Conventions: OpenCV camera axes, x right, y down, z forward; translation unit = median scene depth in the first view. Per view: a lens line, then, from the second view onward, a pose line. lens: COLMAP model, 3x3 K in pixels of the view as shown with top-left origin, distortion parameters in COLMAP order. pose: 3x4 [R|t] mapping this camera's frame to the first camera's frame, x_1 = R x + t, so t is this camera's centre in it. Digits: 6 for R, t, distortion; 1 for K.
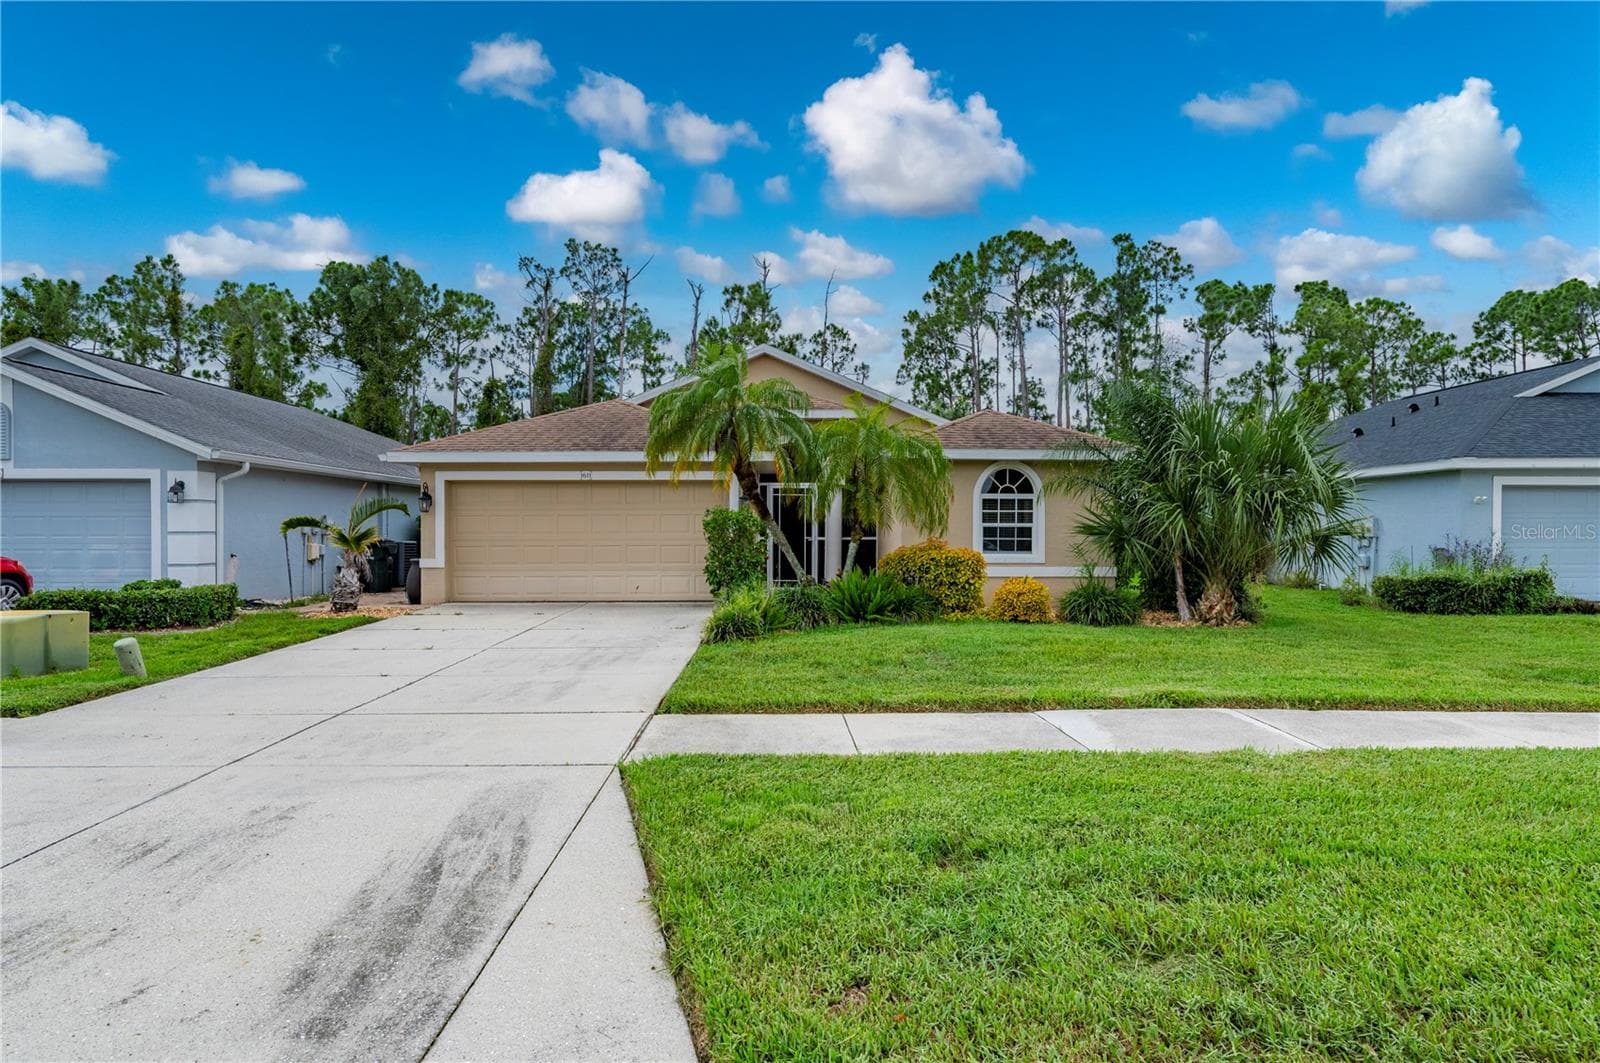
lens RADIAL K [[966.3, 0, 801.0], [0, 966.3, 539.8], [0, 0, 1]] dist [-0.007398, 0.003135]
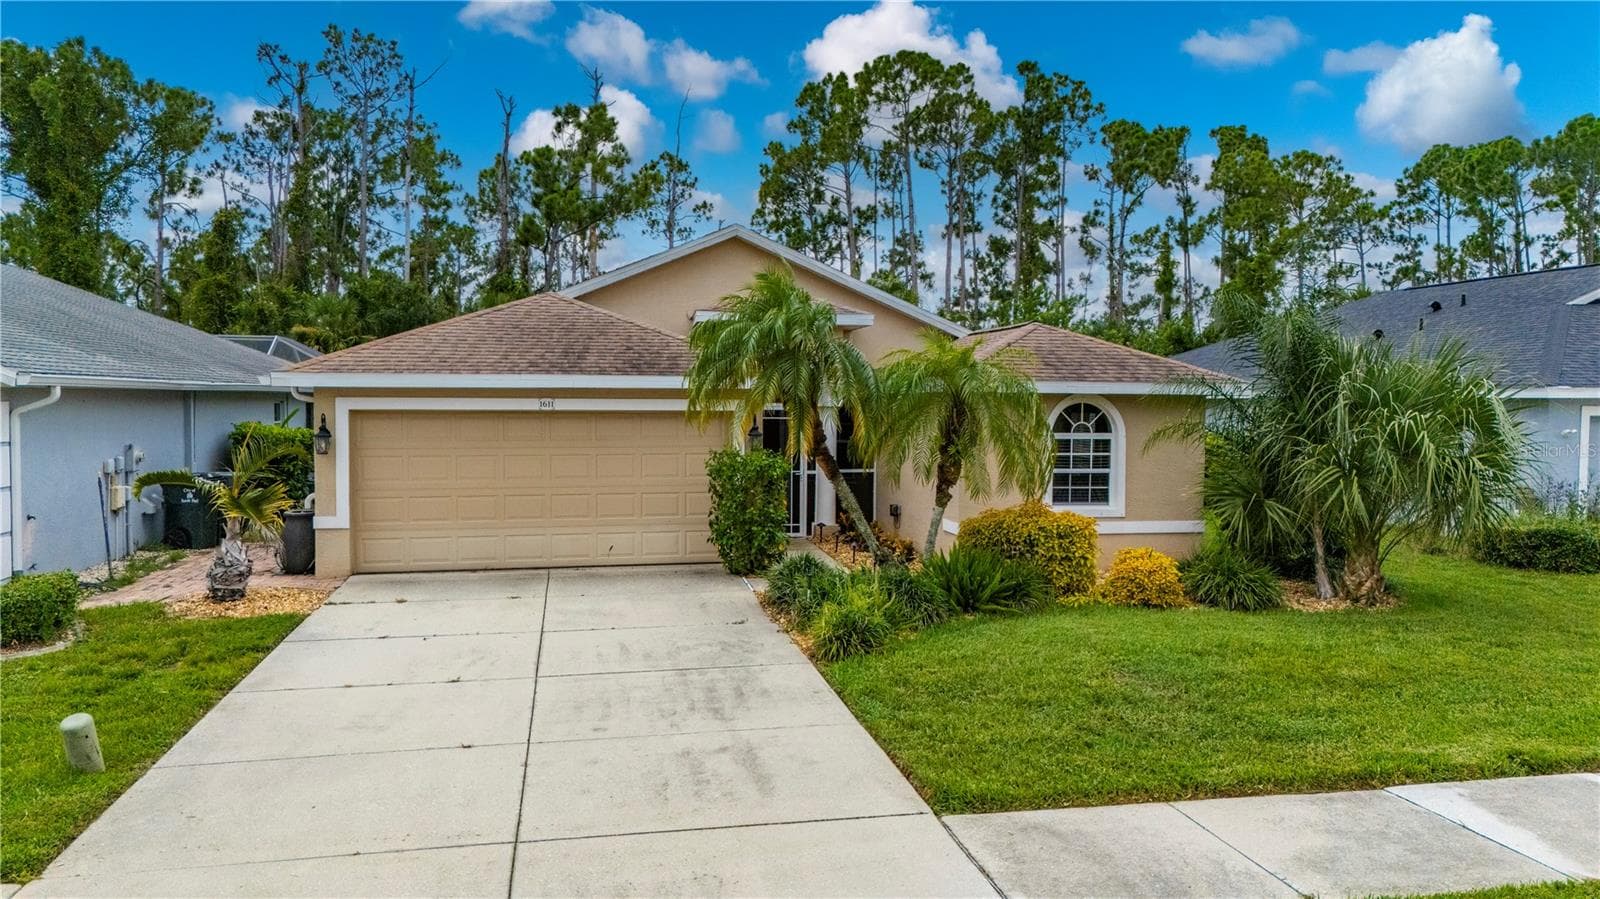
lens RADIAL K [[1179.2, 0, 796.9], [0, 1179.2, 443.1], [0, 0, 1]] dist [0.062737, -0.052561]
pose [[0.983634, -0.001654, 0.180170, -0.199211], [-0.003964, 0.999517, 0.030820, -0.066415], [-0.180134, -0.031029, 0.983153, 0.047259]]
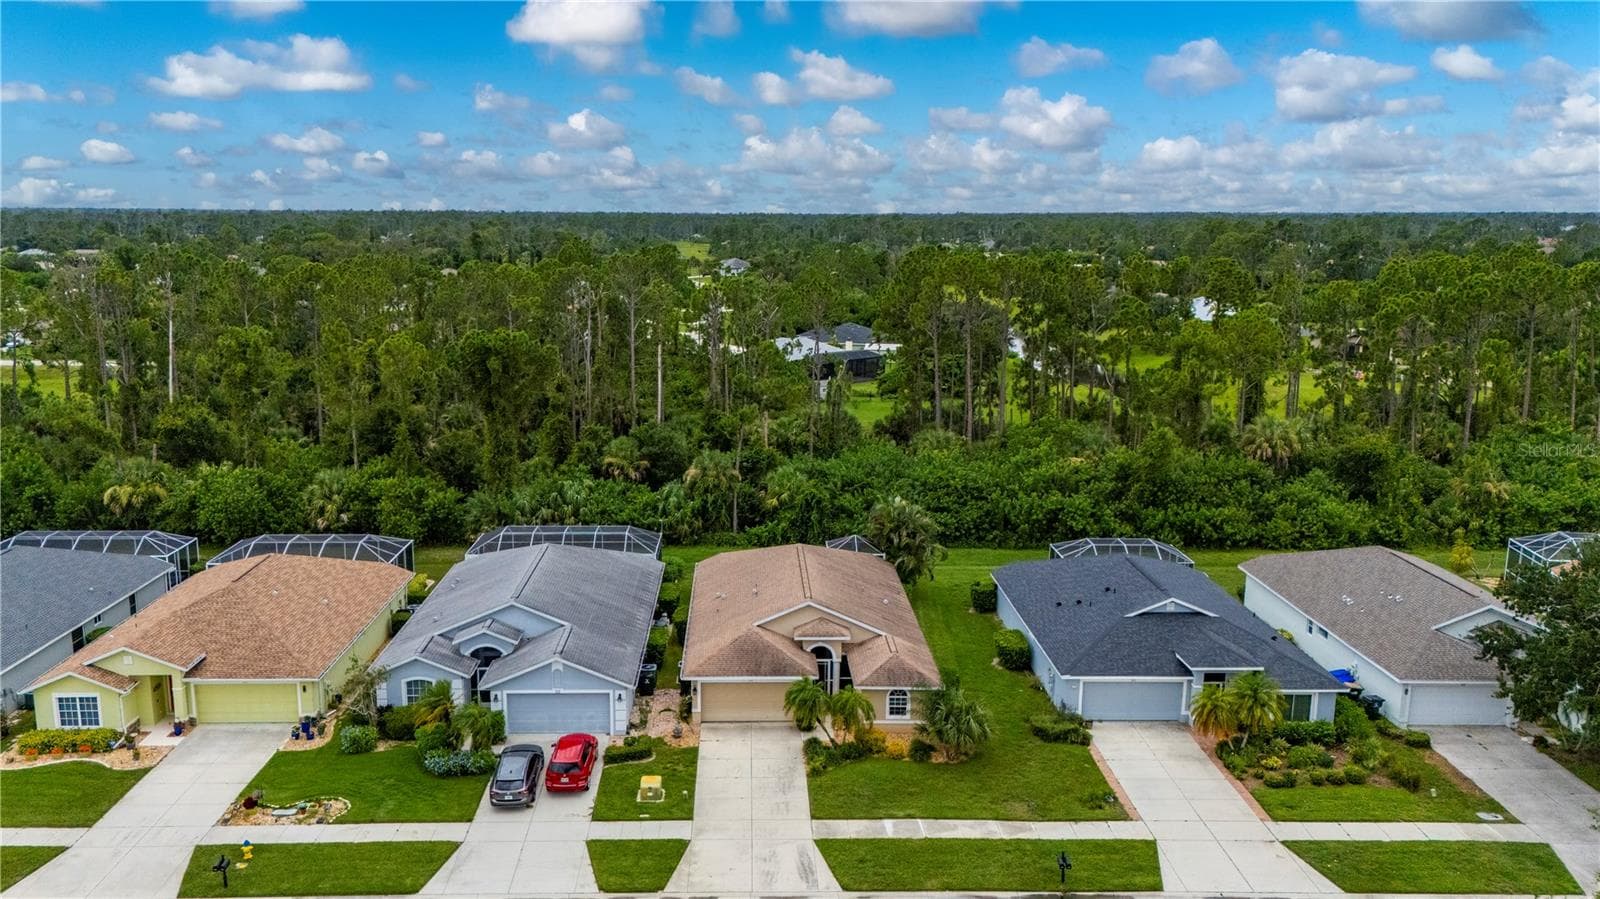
lens RADIAL K [[1228.1, 0, 759.0], [0, 1228.1, 452.2], [0, 0, 1]] dist [0.080548, -0.071387]
pose [[0.999989, 0.003245, 0.003486, -0.216177], [-0.003845, 0.982027, 0.188699, -1.422613], [-0.002811, -0.188711, 0.982029, -2.440108]]
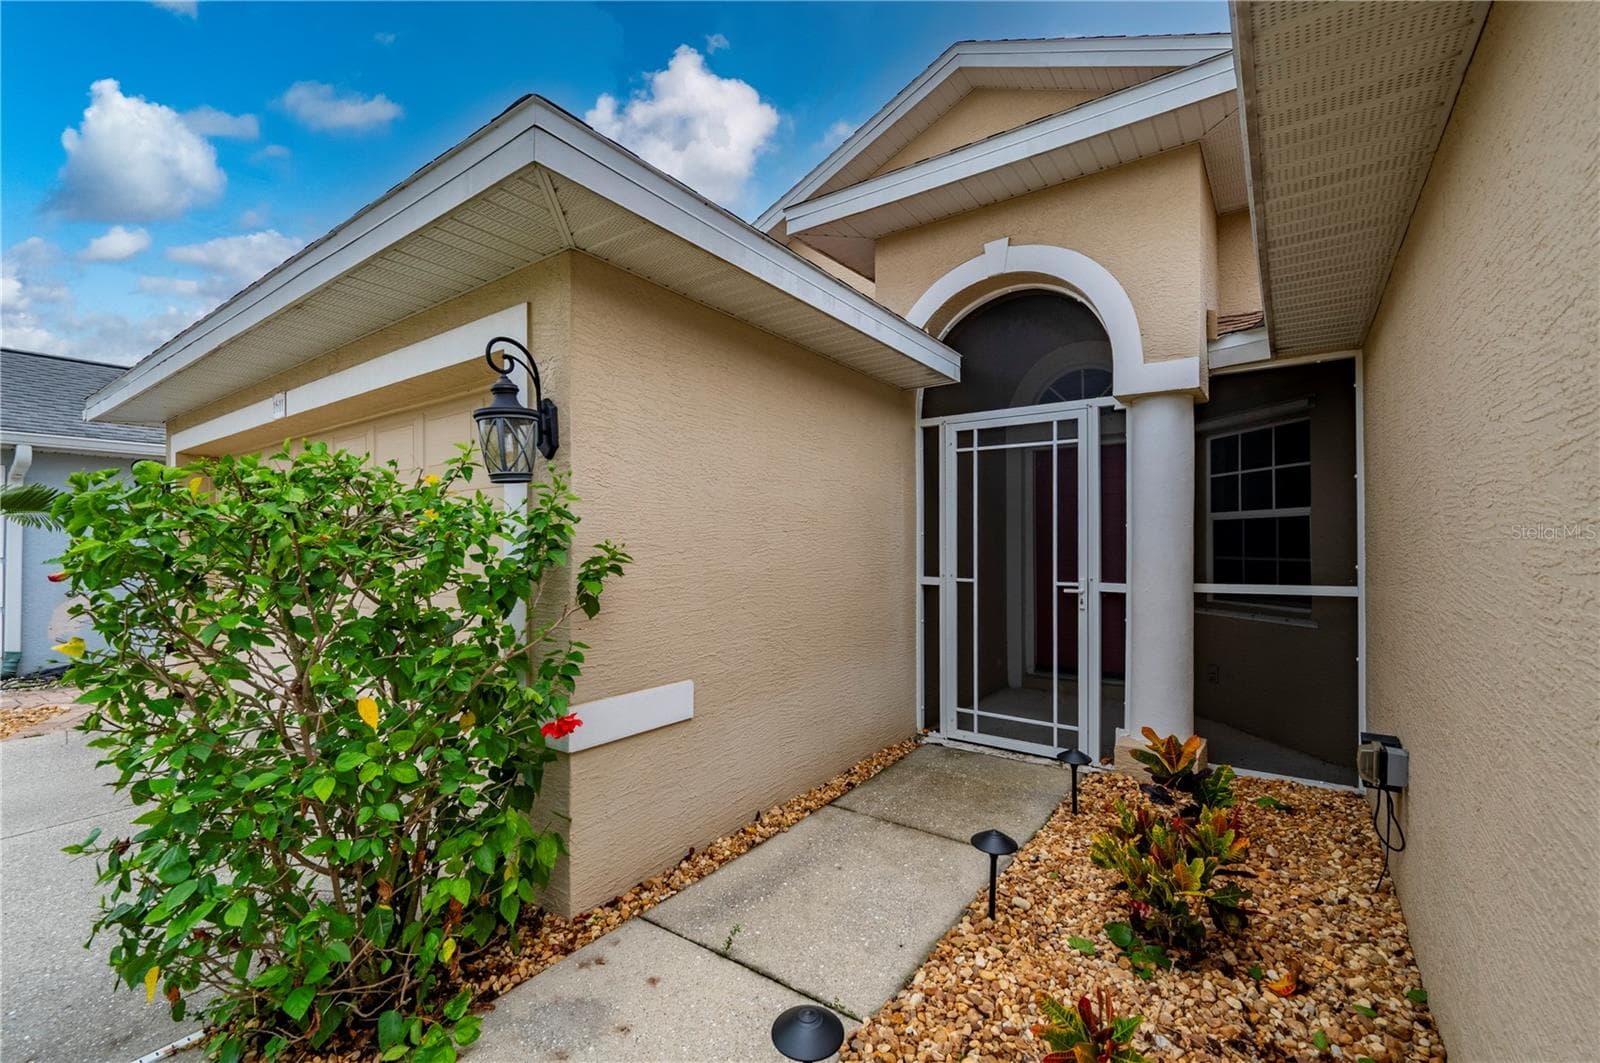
lens RADIAL K [[664.8, 0, 804.6], [0, 664.8, 543.2], [0, 0, 1]] dist [0.000271, 0.000019]
pose [[0.807789, -0.001914, -0.589468, 0.076340], [-0.002089, 0.999979, -0.006110, -0.015693], [0.589468, 0.006167, 0.807769, 0.935440]]
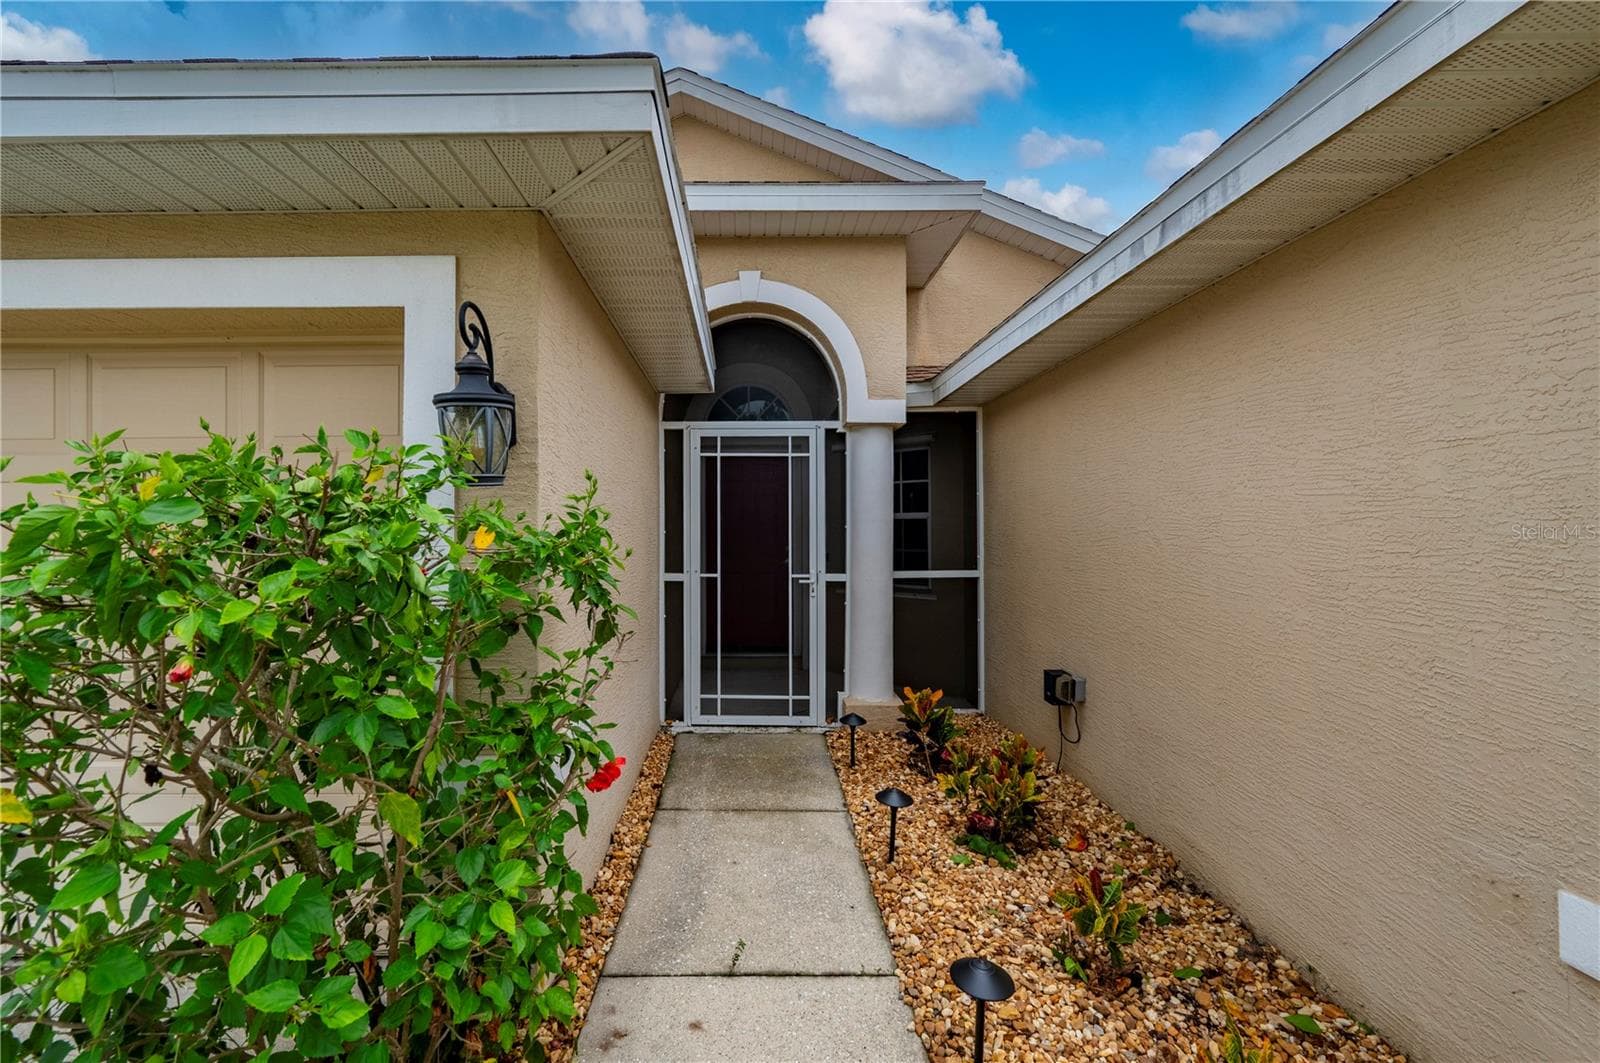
lens RADIAL K [[639.9, 0, 802.5], [0, 639.9, 526.0], [0, 0, 1]] dist [0.000816, -0.000008]
pose [[0.999753, -0.003002, -0.022019, 0.016822], [0.002657, 0.999873, -0.015705, -0.019599], [0.022063, 0.015642, 0.999634, 0.912178]]
